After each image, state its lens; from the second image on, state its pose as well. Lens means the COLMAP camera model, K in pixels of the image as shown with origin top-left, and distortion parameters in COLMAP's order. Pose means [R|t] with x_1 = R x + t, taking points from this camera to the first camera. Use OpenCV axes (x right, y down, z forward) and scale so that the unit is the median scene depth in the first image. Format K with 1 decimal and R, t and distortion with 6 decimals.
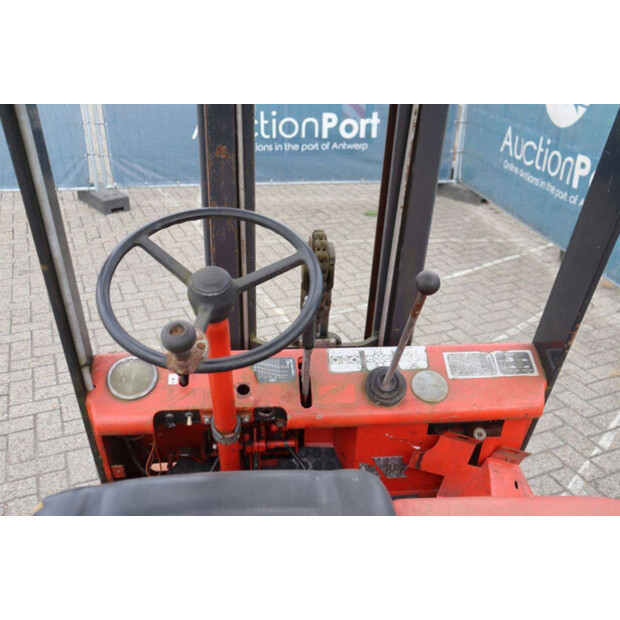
lens RADIAL K [[601.2, 0, 310.0], [0, 601.2, 310.0], [0, 0, 1]] dist [-0.094401, 0.005358]
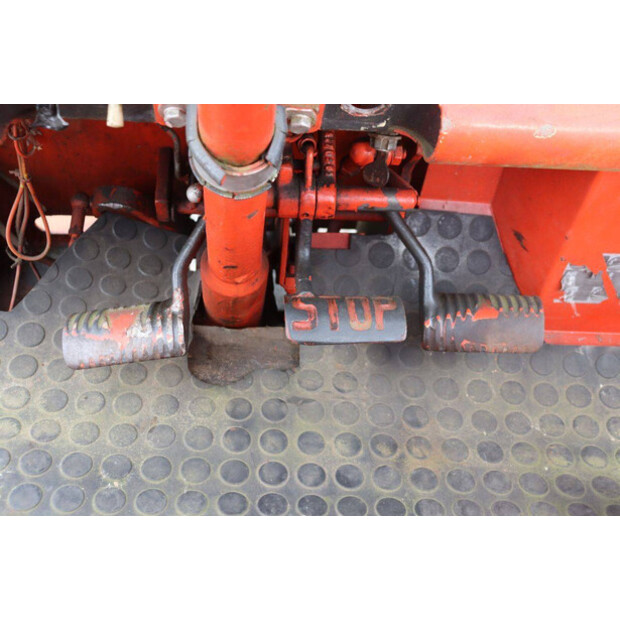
lens RADIAL K [[746.0, 0, 310.0], [0, 746.0, 310.0], [0, 0, 1]] dist [-0.001496, 0.070365]
pose [[0.996626, 0.075095, 0.033135, -0.098734], [-0.082074, 0.916820, 0.390775, 0.111214], [-0.001033, -0.392176, 0.919890, 0.556691]]
